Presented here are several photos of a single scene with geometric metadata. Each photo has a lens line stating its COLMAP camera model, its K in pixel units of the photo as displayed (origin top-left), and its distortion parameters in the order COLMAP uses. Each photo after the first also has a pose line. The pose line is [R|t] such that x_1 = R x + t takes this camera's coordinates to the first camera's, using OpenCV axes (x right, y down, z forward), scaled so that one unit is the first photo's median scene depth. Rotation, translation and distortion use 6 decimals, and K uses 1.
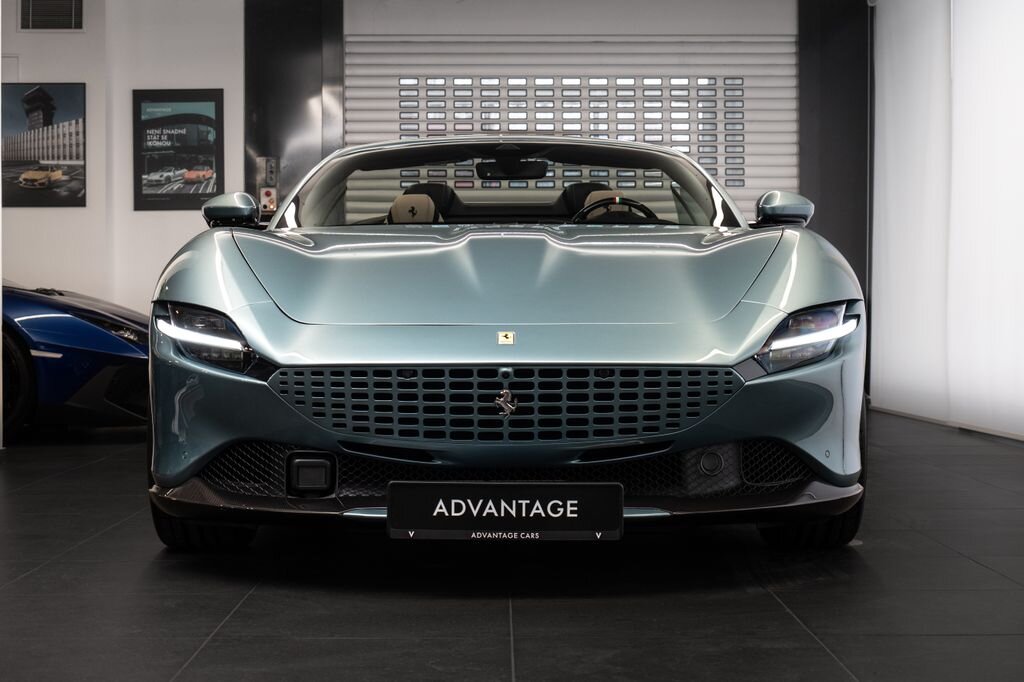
lens RADIAL K [[1807.9, 0, 512.0], [0, 1807.9, 341.0], [0, 0, 1]] dist [-0.002441, -0.182807]
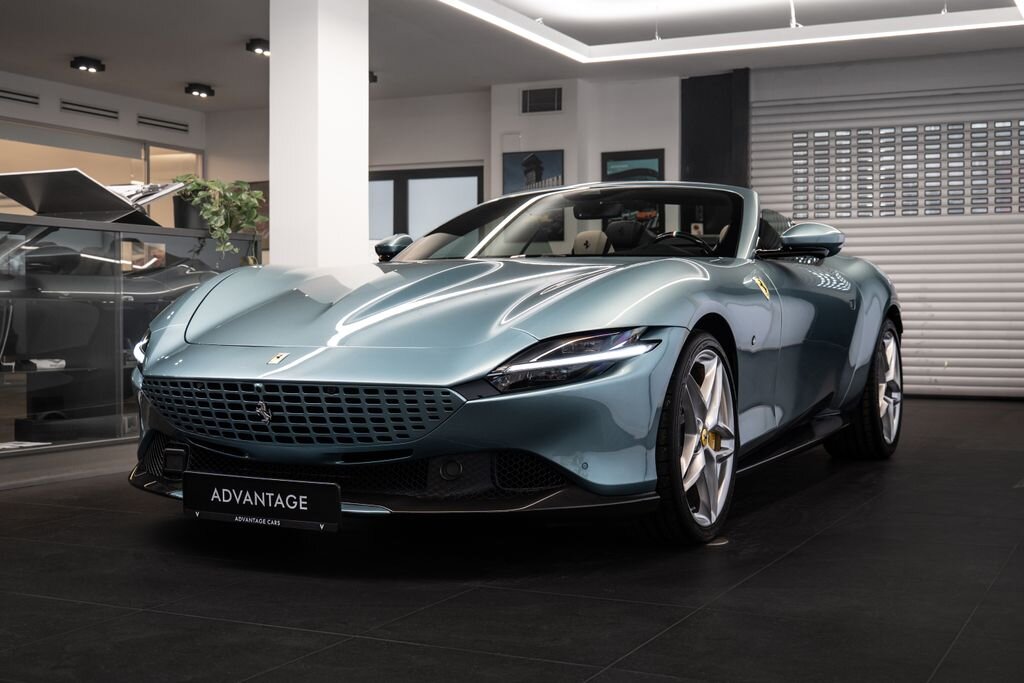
lens RADIAL K [[1325.4, 0, 512.0], [0, 1325.4, 341.5], [0, 0, 1]] dist [0.001217, 0.000518]
pose [[0.899077, 0.014246, -0.437559, 0.538129], [-0.011072, 0.999891, 0.009804, -0.023947], [0.437651, -0.003970, 0.899136, 0.271432]]
